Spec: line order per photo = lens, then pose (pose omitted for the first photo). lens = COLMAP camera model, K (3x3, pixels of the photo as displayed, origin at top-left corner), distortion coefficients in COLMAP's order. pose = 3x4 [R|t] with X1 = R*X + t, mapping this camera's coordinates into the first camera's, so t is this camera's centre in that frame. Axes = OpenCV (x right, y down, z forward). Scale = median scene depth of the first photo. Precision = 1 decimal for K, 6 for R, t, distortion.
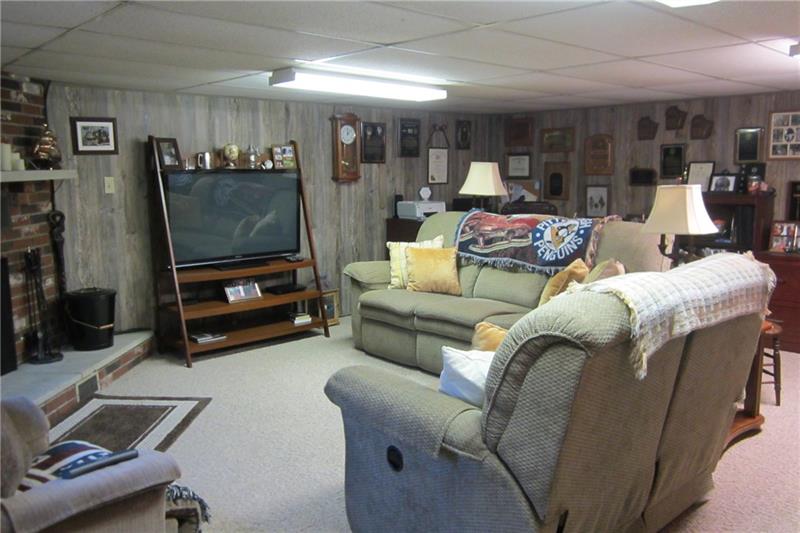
lens RADIAL K [[667.4, 0, 400.8], [0, 667.4, 261.5], [0, 0, 1]] dist [-0.011914, 0.004920]
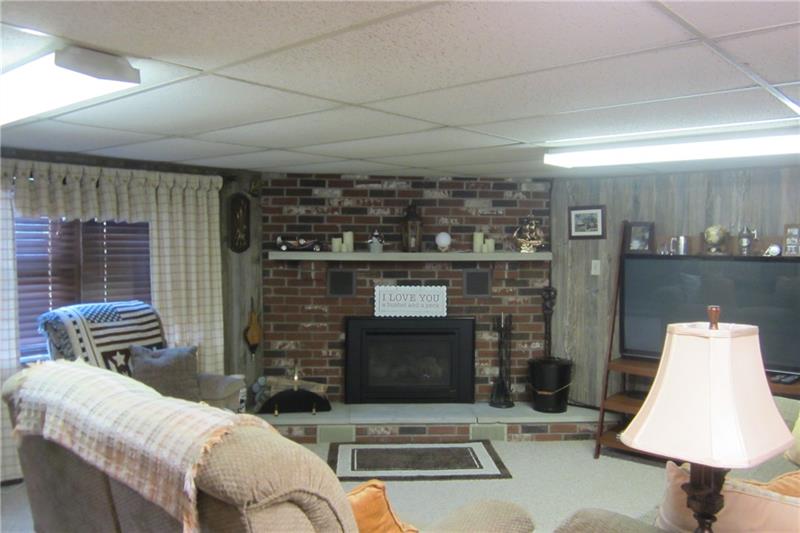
lens RADIAL K [[667.4, 0, 400.4], [0, 667.4, 271.7], [0, 0, 1]] dist [-0.011914, 0.004920]
pose [[0.116390, 0.048115, -0.992037, 0.596401], [-0.142342, 0.989323, 0.031283, -0.098399], [0.982951, 0.137568, 0.121996, 0.572067]]
